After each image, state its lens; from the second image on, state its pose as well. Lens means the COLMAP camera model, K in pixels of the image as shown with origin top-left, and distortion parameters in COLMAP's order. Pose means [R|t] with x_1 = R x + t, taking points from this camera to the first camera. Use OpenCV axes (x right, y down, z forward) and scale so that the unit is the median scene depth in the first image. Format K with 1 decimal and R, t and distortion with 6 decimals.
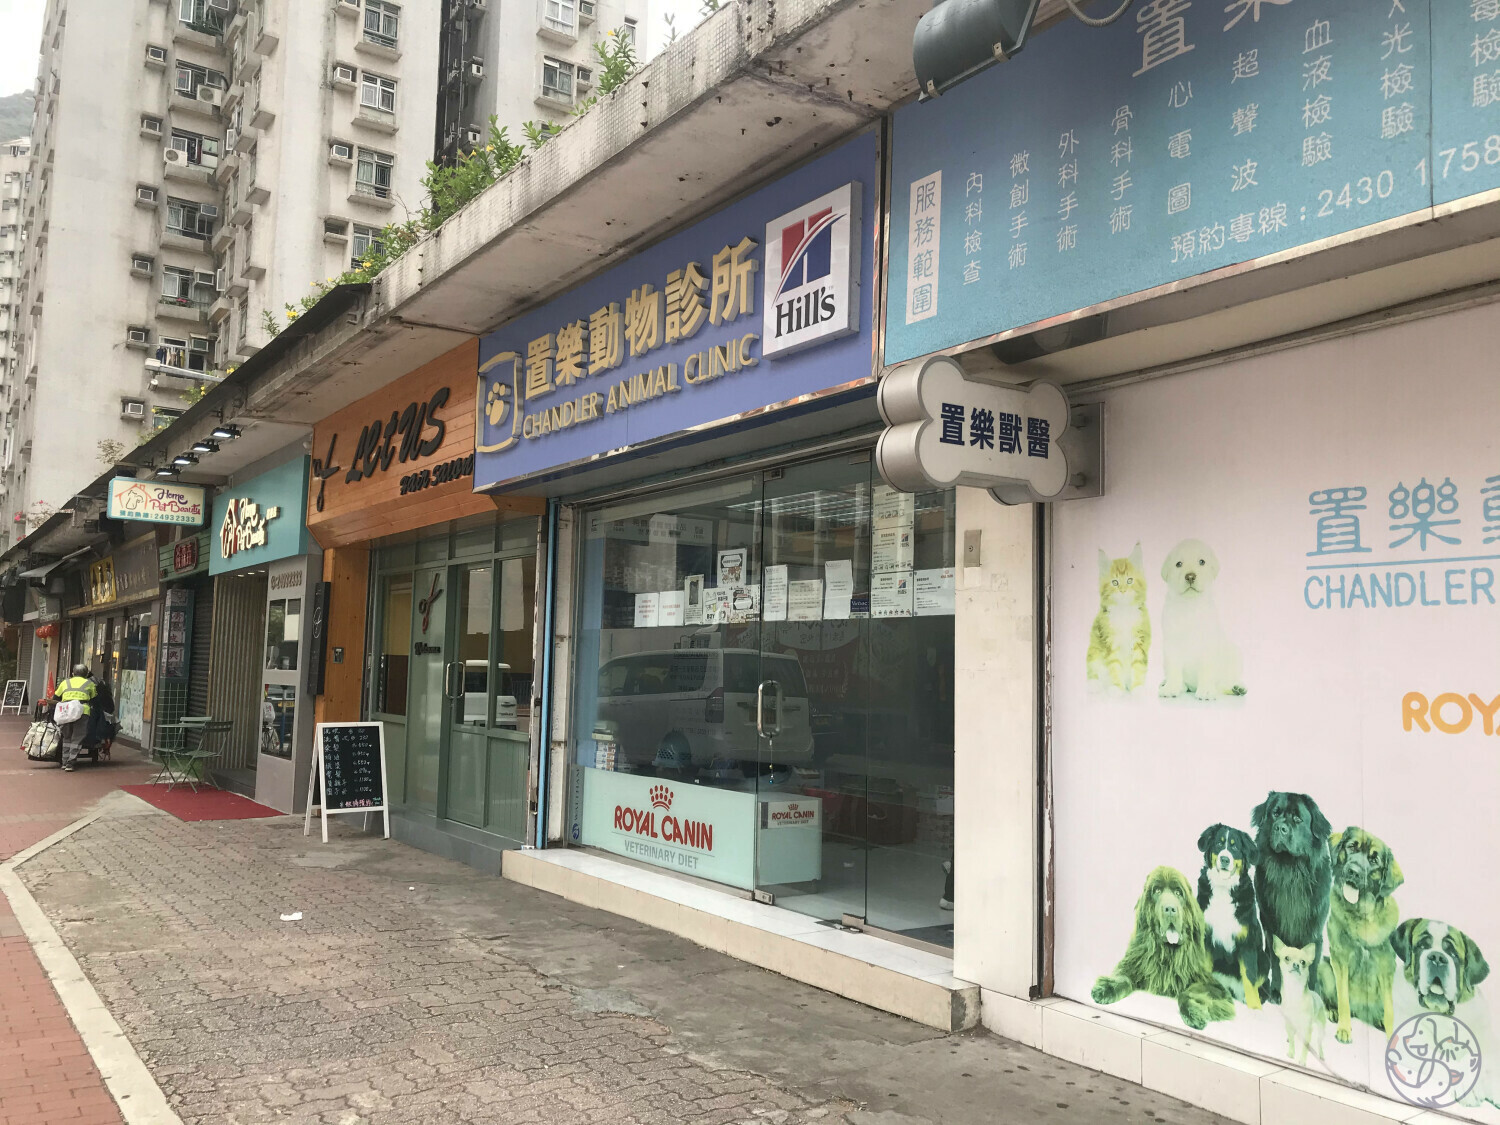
lens RADIAL K [[1220.4, 0, 750.0], [0, 1220.4, 562.5], [0, 0, 1]] dist [0.035952, -0.095874]
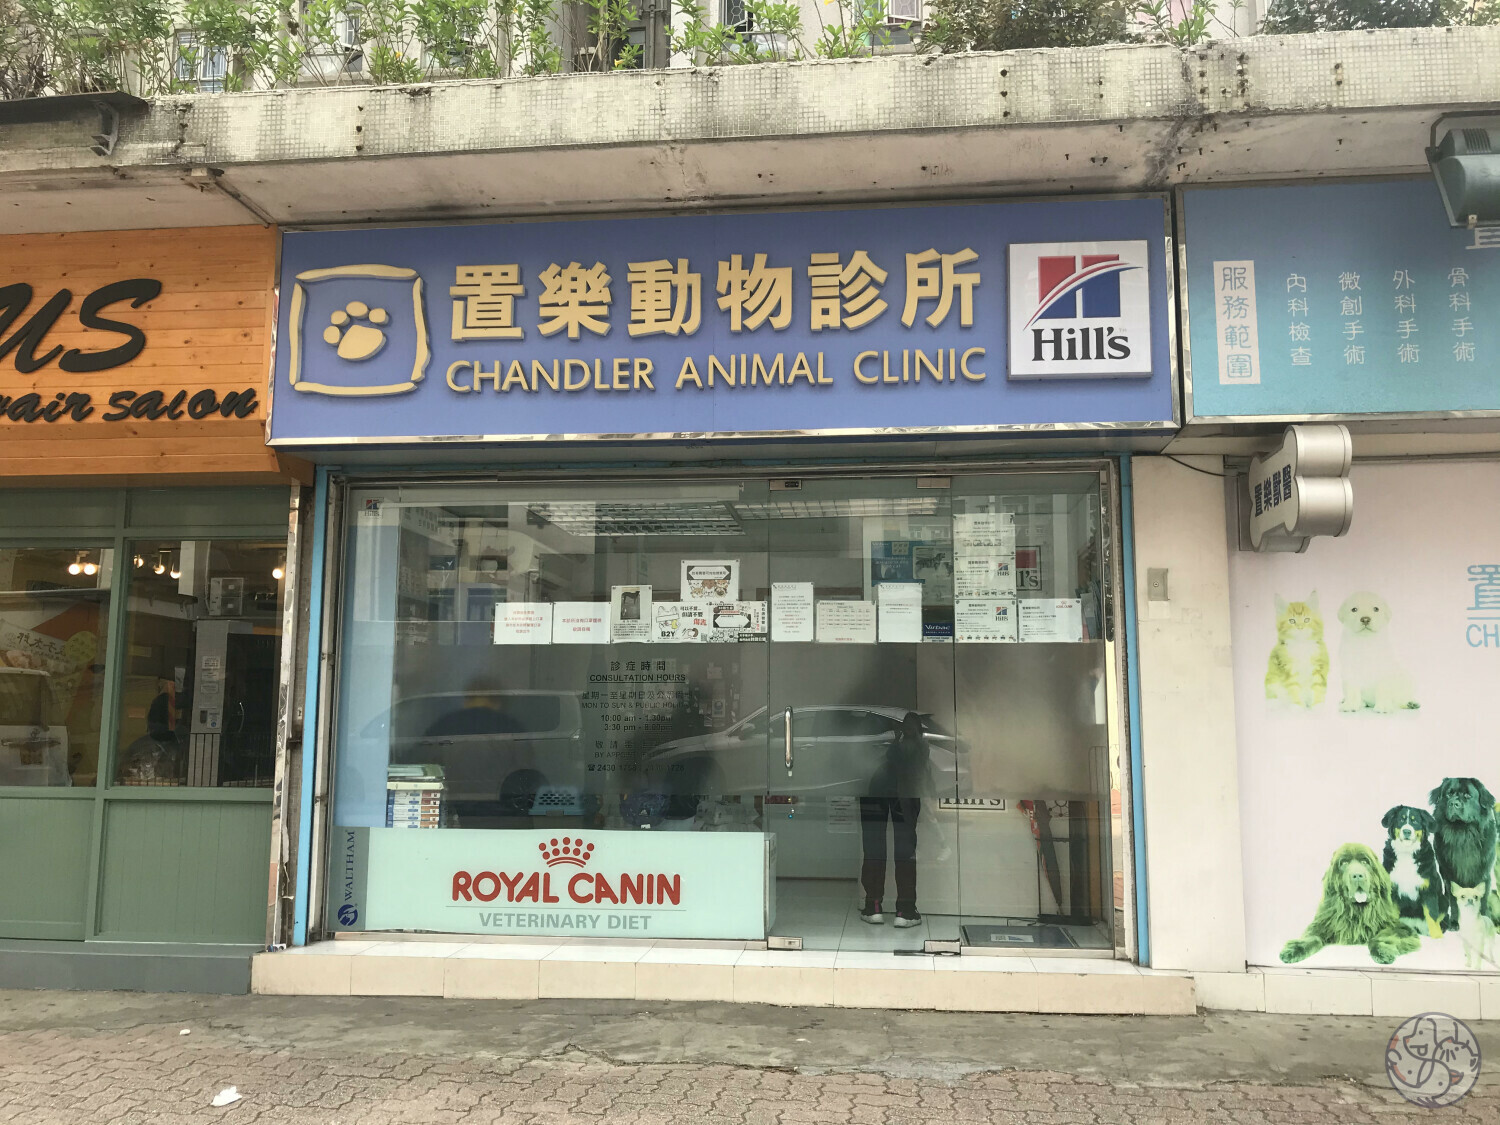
lens RADIAL K [[1255.9, 0, 750.0], [0, 1255.9, 562.5], [0, 0, 1]] dist [0.039524, -0.052053]
pose [[0.658649, 0.075745, 0.748629, -0.755225], [-0.058336, 0.997066, -0.049557, 0.038620], [-0.750186, -0.011031, 0.661135, 0.411070]]
